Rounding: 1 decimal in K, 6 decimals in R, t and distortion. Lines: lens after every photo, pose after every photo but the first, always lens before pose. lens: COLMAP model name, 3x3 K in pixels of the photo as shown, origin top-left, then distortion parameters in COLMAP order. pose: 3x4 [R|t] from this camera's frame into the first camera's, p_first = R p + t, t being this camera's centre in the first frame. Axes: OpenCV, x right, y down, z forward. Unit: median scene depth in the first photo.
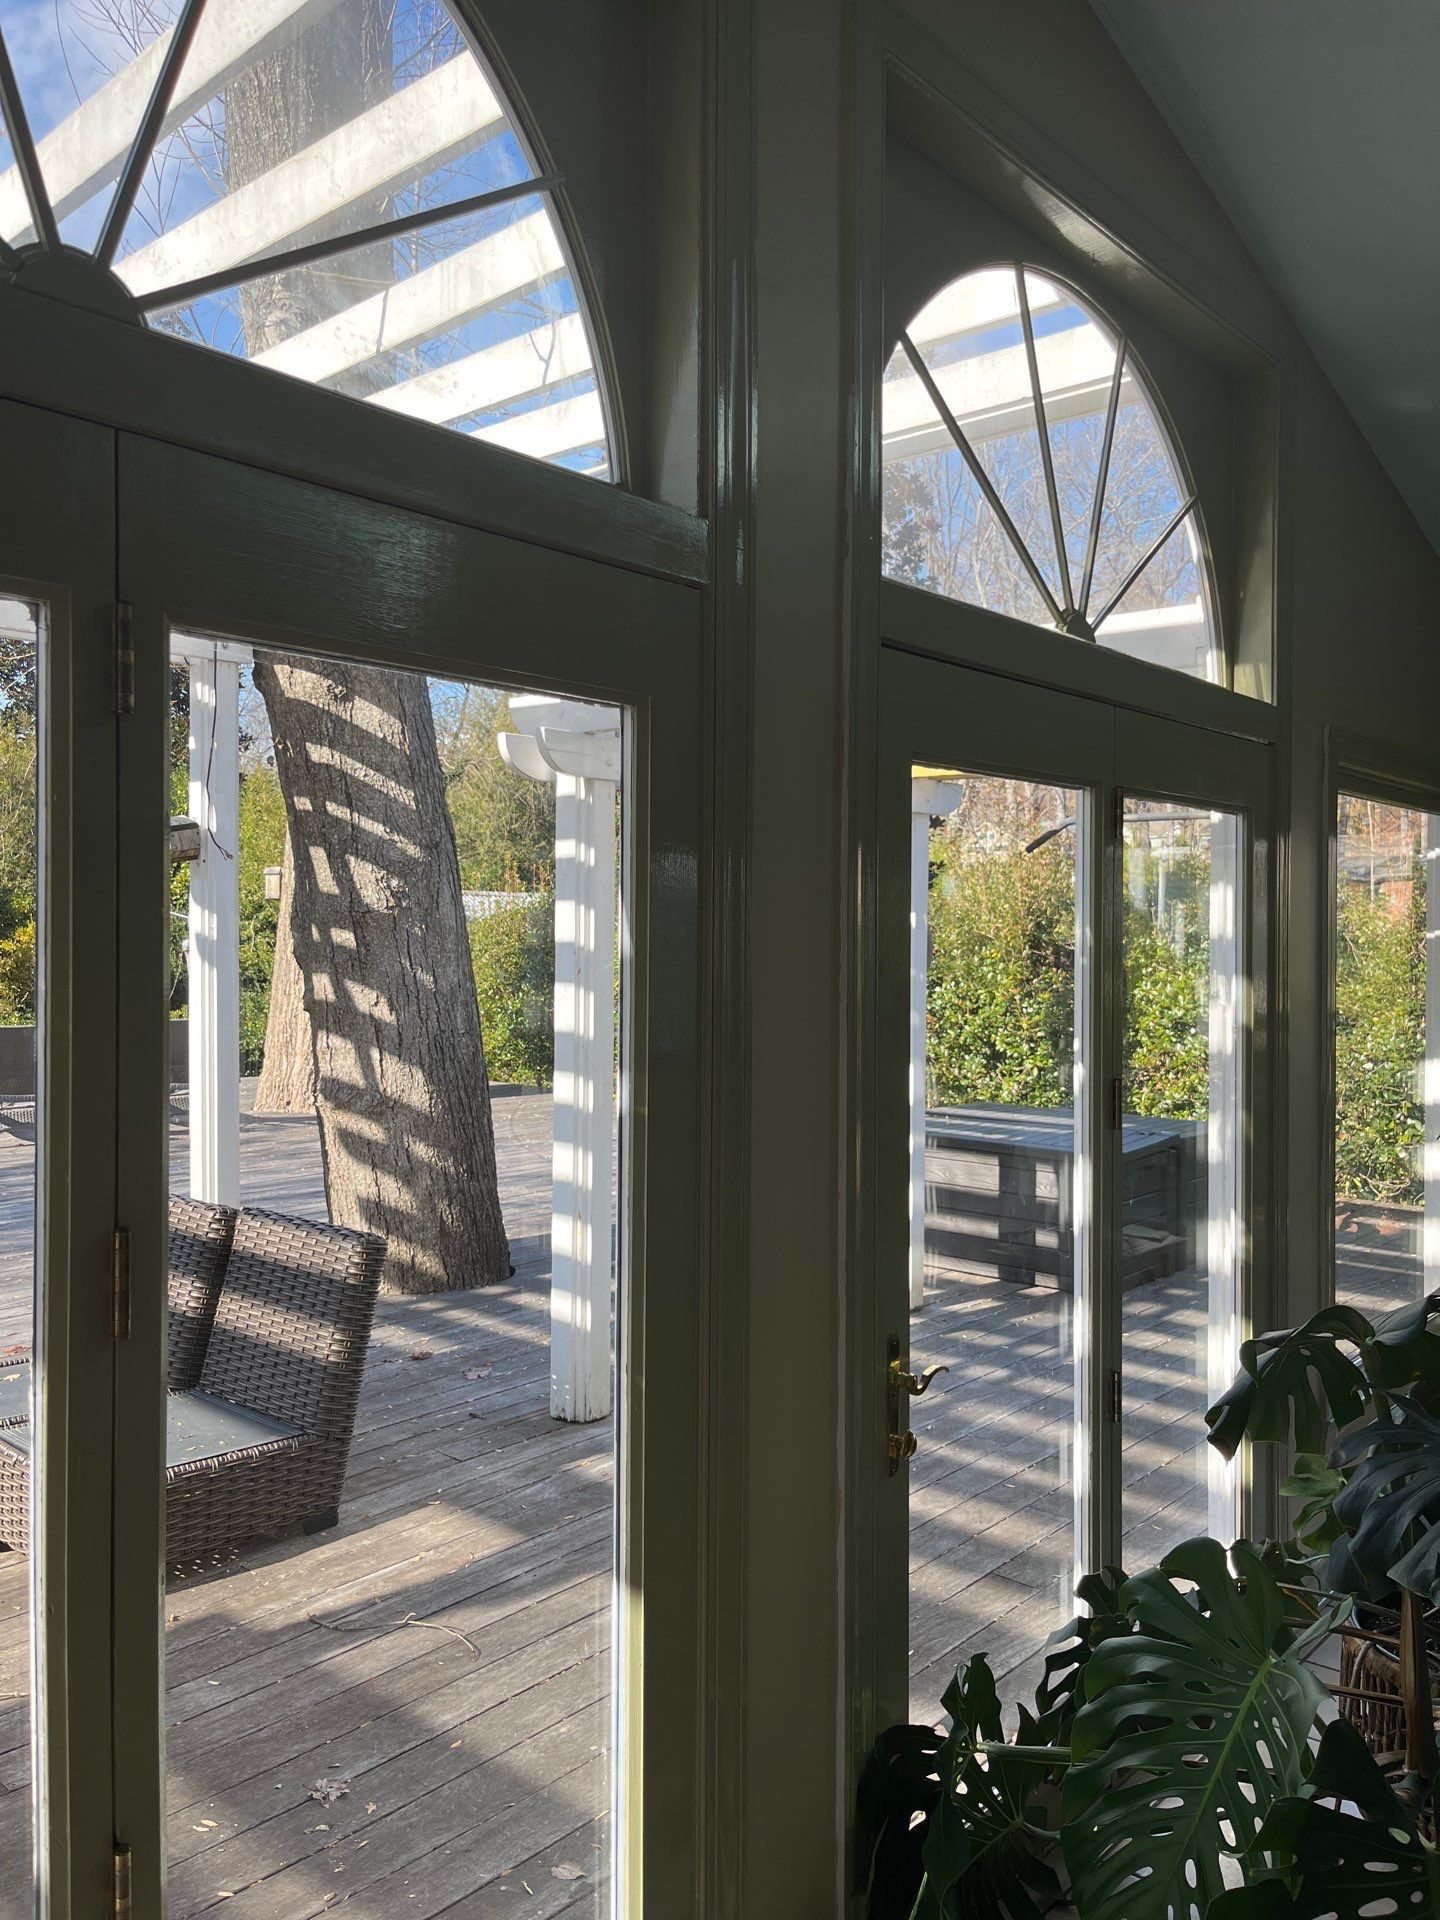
lens RADIAL K [[1455.9, 0, 720.0], [0, 1455.9, 960.0], [0, 0, 1]] dist [0.010714, 0.002031]
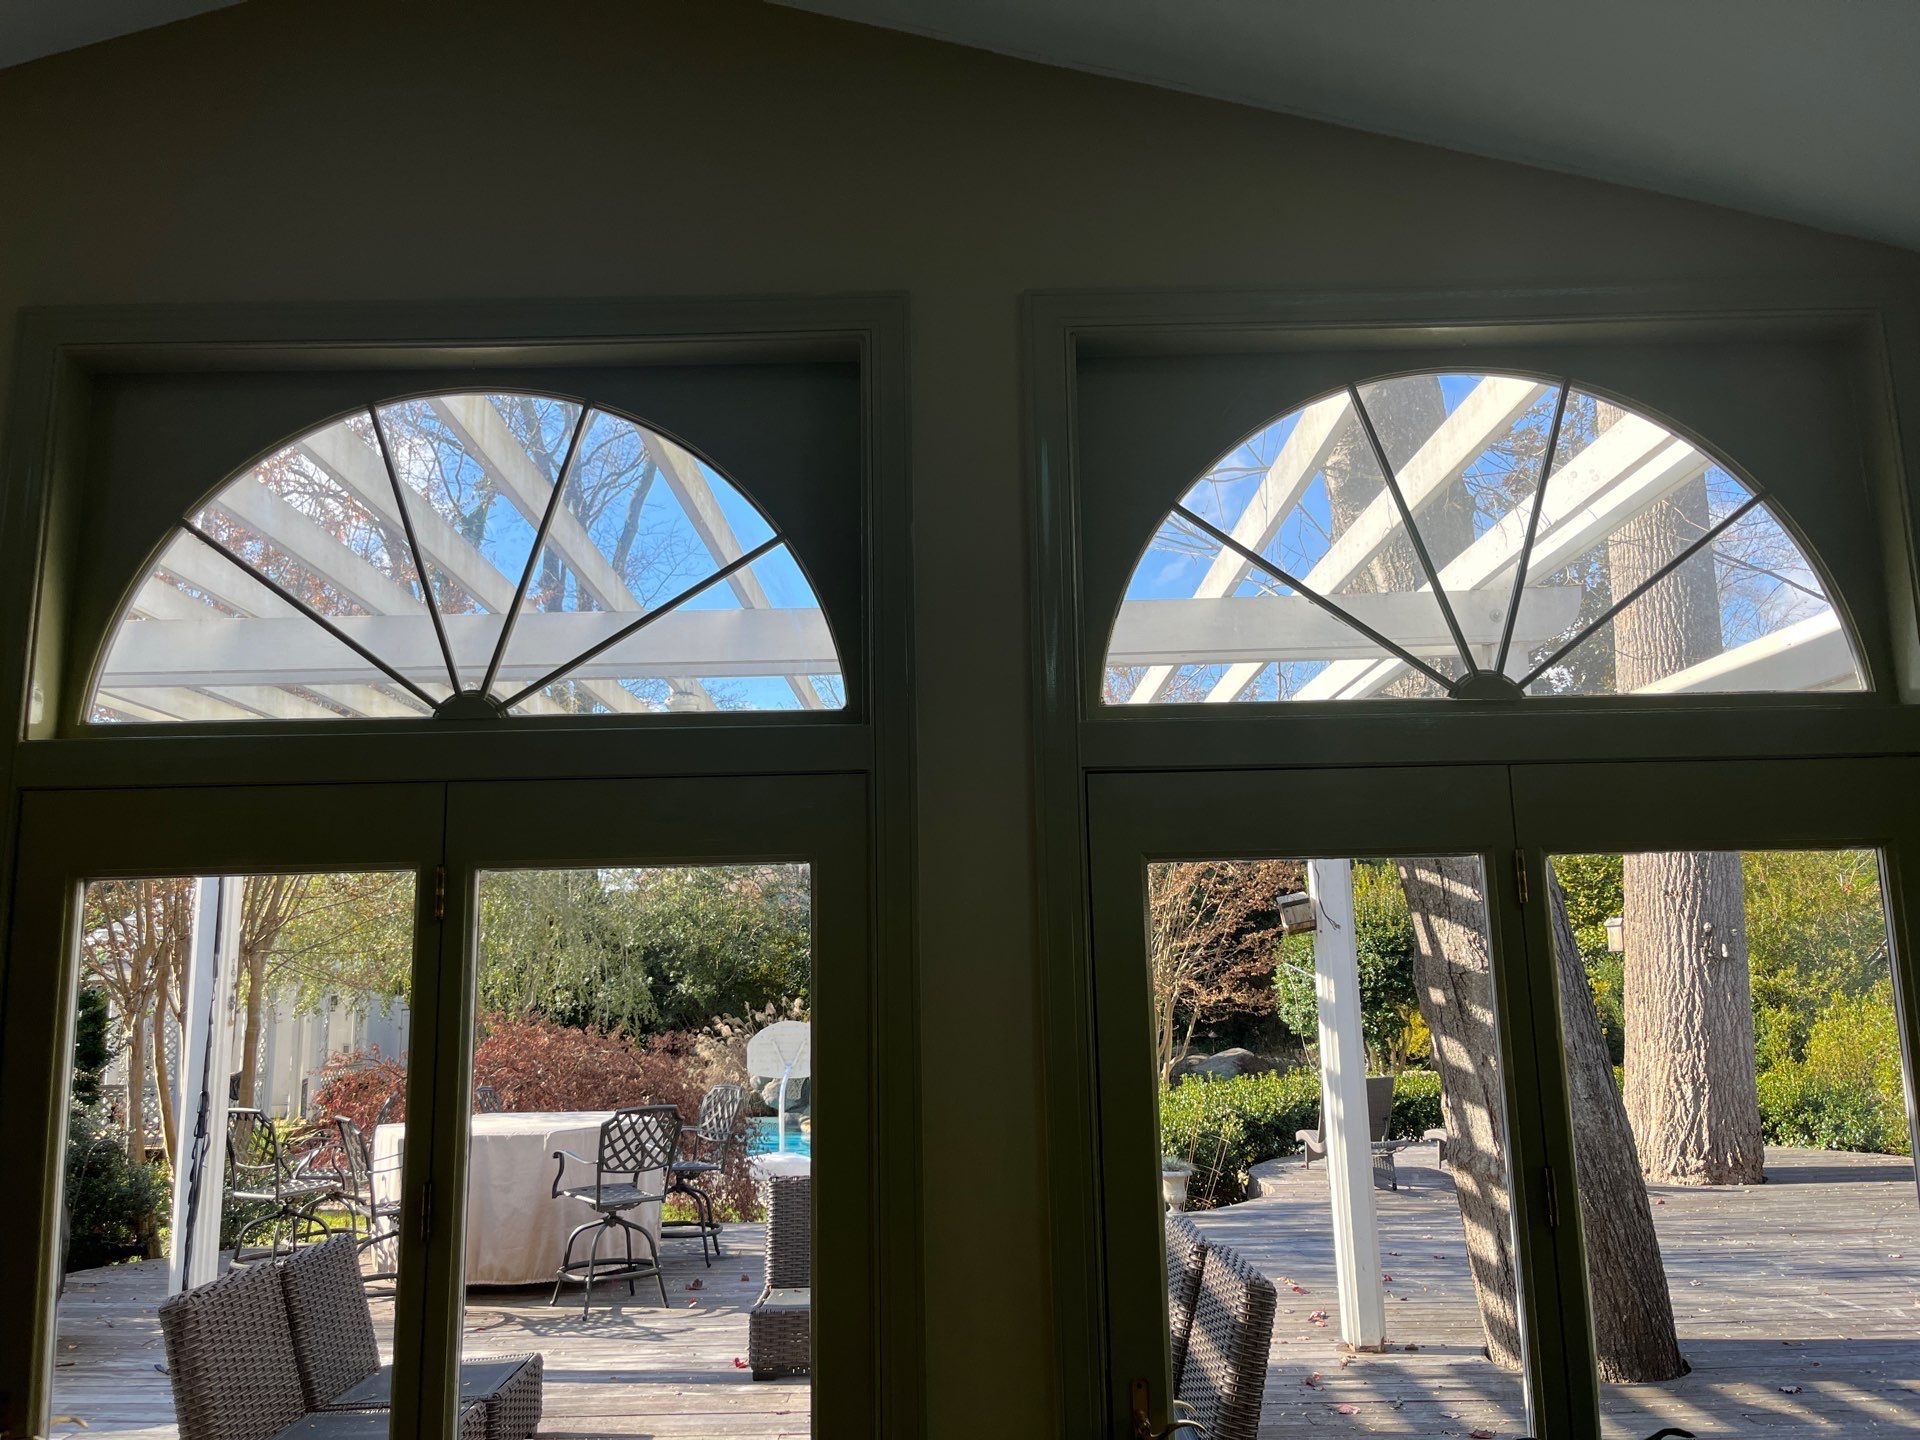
lens RADIAL K [[1455.9, 0, 960.0], [0, 1455.9, 720.0], [0, 0, 1]] dist [0.010714, 0.002031]
pose [[0.663685, -0.155151, -0.731745, 0.368822], [0.008596, 0.979770, -0.199944, -0.006061], [0.747963, 0.126410, 0.651592, 0.041206]]
